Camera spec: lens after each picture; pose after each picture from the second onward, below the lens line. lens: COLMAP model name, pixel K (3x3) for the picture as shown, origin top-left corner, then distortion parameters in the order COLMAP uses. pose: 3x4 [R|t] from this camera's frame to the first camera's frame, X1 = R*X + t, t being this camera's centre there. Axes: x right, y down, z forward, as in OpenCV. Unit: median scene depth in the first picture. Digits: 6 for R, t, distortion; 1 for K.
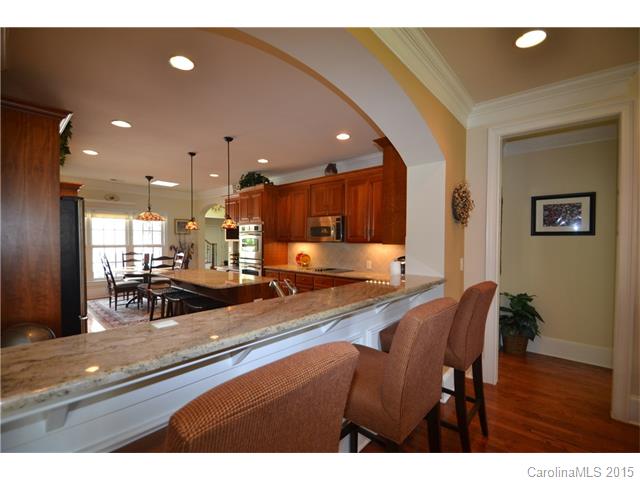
lens RADIAL K [[288.0, 0, 314.9], [0, 288.0, 242.3], [0, 0, 1]] dist [-0.001924, -0.004038]
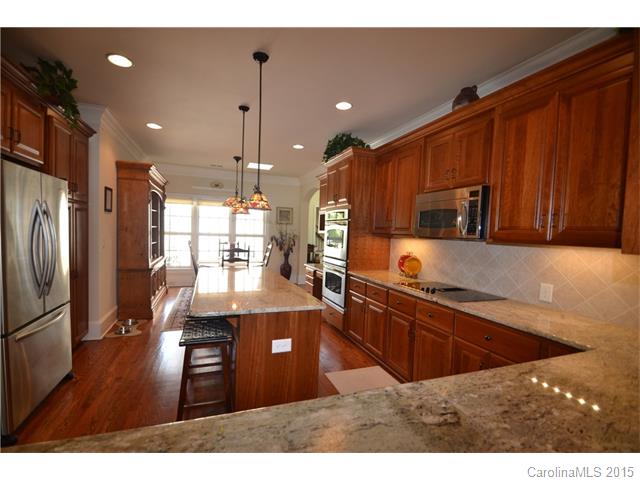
lens RADIAL K [[288.0, 0, 308.0], [0, 288.0, 245.9], [0, 0, 1]] dist [-0.001924, -0.004038]
pose [[0.878137, 0.050844, -0.475701, 0.058669], [-0.034918, 0.998496, 0.042264, -0.000676], [0.477134, -0.020503, 0.878591, 0.357807]]
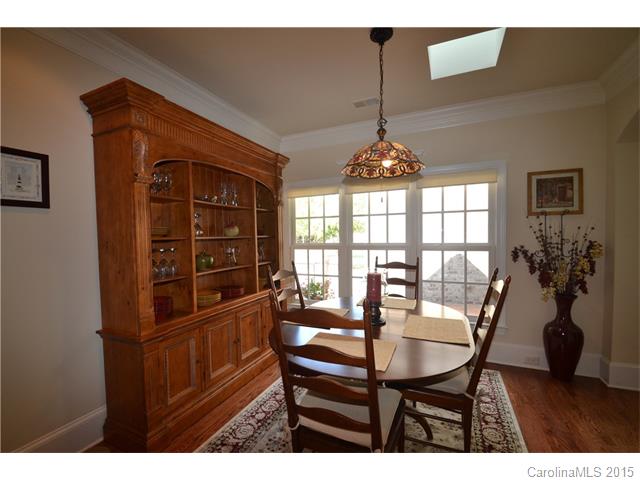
lens RADIAL K [[288.0, 0, 315.4], [0, 288.0, 241.9], [0, 0, 1]] dist [-0.001924, -0.004038]
pose [[0.295414, 0.014068, -0.955266, -0.327880], [0.006122, 0.999843, 0.016618, -0.004679], [0.955350, -0.010757, 0.295282, 0.942819]]
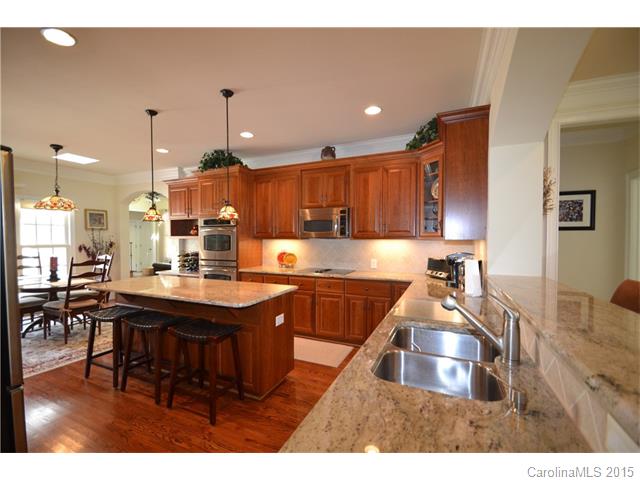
lens RADIAL K [[288.0, 0, 315.6], [0, 288.0, 245.3], [0, 0, 1]] dist [-0.001924, -0.004038]
pose [[0.953403, -0.012550, 0.301439, -0.214973], [0.007150, 0.999794, 0.019009, 0.002896], [-0.301615, -0.015968, 0.953296, 0.172575]]
